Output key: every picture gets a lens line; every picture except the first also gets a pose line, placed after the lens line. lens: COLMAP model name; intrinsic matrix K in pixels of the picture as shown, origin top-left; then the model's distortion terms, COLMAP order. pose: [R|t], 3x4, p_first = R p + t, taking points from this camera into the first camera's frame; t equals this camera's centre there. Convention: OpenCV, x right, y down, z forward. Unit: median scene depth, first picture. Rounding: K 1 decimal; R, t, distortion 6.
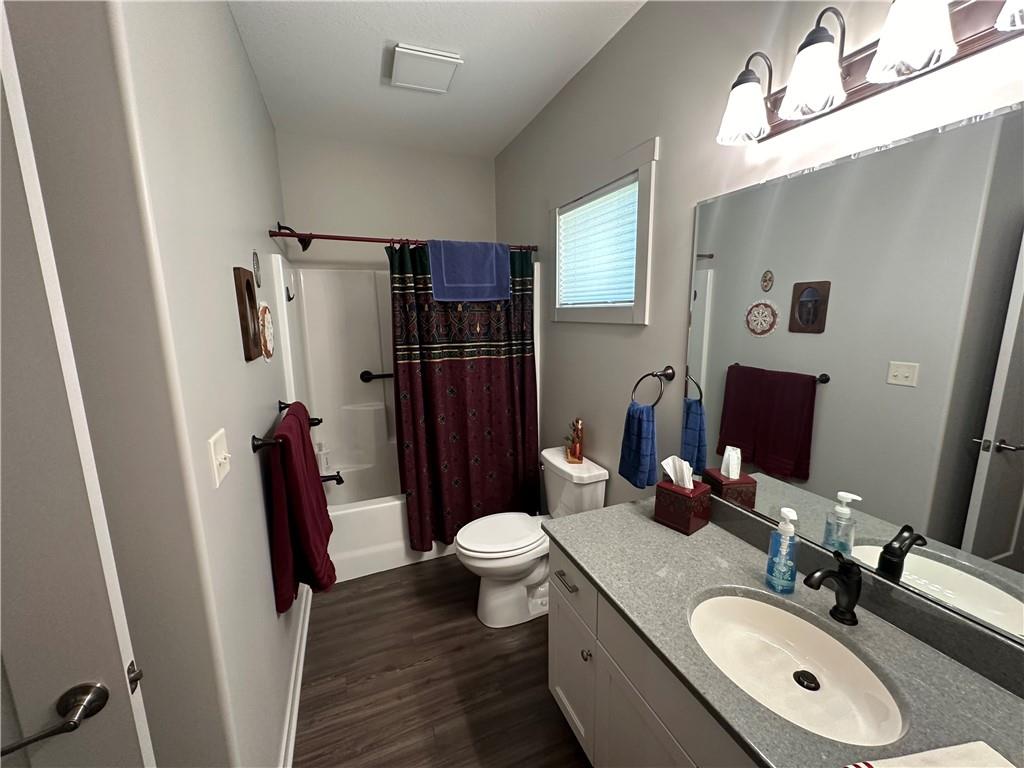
lens RADIAL K [[409.3, 0, 512.0], [0, 409.3, 384.0], [0, 0, 1]] dist [-0.002134, 0.000174]
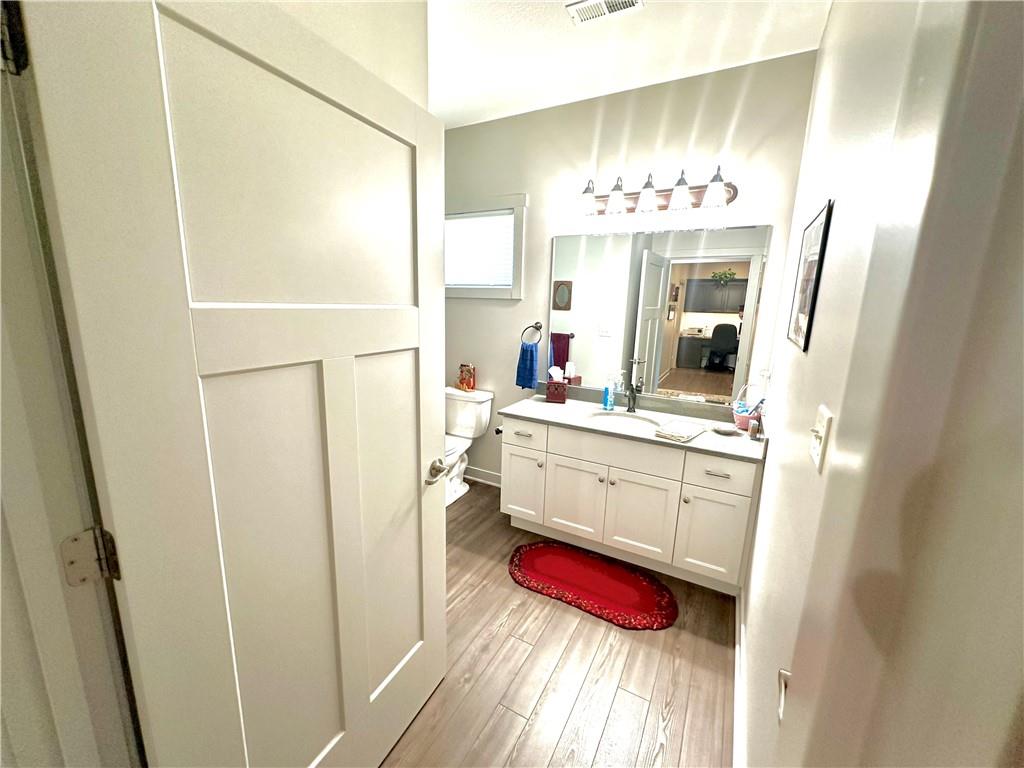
lens RADIAL K [[409.3, 0, 512.0], [0, 409.3, 384.0], [0, 0, 1]] dist [-0.002134, 0.000174]
pose [[0.775407, -0.090743, 0.624908, -0.815418], [0.072973, 0.995868, 0.054062, 0.116126], [-0.627231, 0.003681, 0.778824, -0.327241]]
